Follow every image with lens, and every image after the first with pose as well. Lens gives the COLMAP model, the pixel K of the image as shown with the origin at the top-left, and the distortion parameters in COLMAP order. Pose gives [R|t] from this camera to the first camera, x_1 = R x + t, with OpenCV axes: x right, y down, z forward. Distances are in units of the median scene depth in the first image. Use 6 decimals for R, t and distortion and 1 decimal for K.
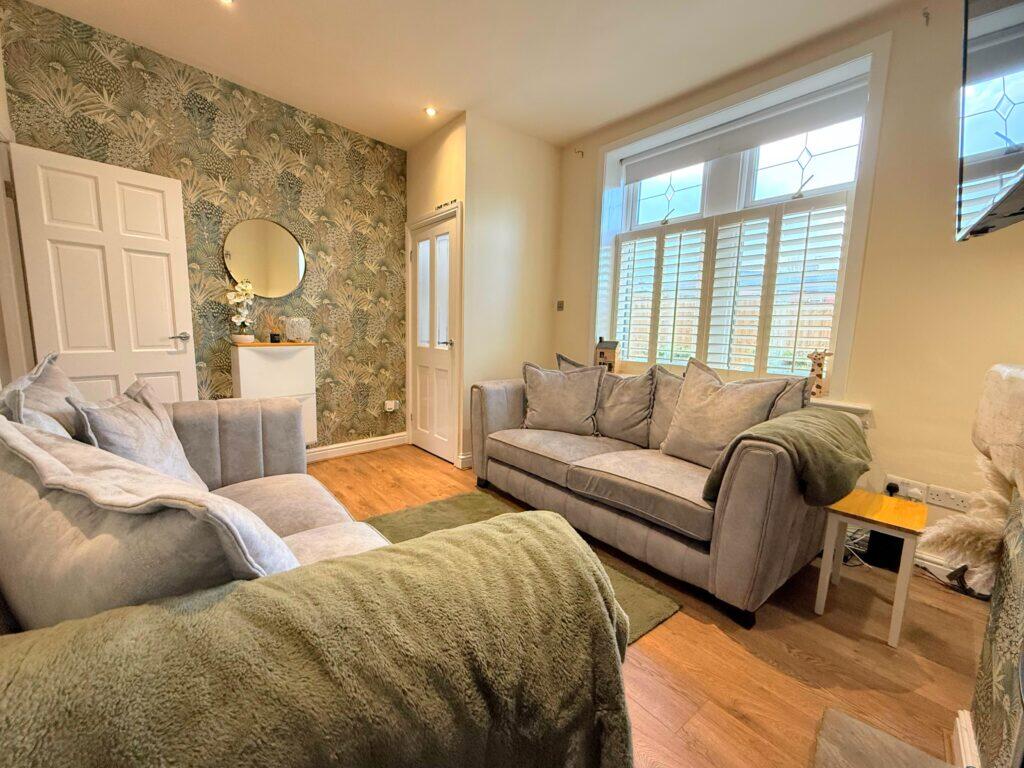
lens RADIAL K [[426.4, 0, 509.1], [0, 426.4, 385.6], [0, 0, 1]] dist [-0.000954, -0.000566]
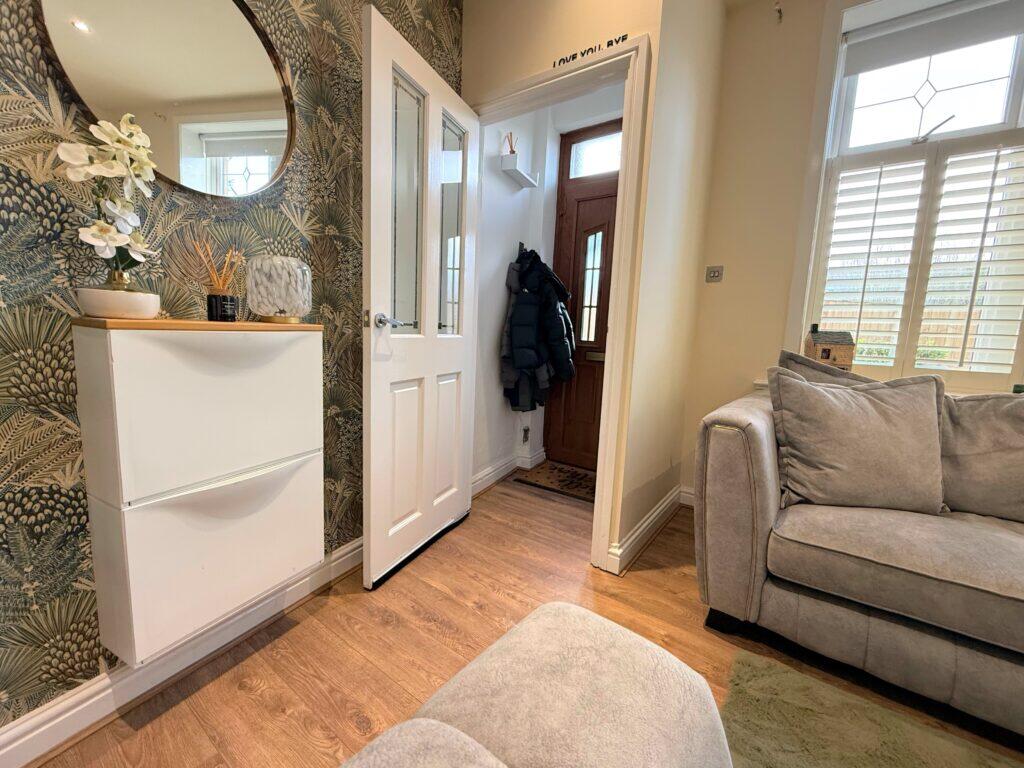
lens RADIAL K [[426.4, 0, 509.1], [0, 426.4, 385.6], [0, 0, 1]] dist [-0.000954, -0.000566]
pose [[0.965951, -0.019163, 0.258016, -0.423861], [0.016544, 0.999787, 0.012316, -0.048547], [-0.258197, -0.007628, 0.966062, 0.613194]]
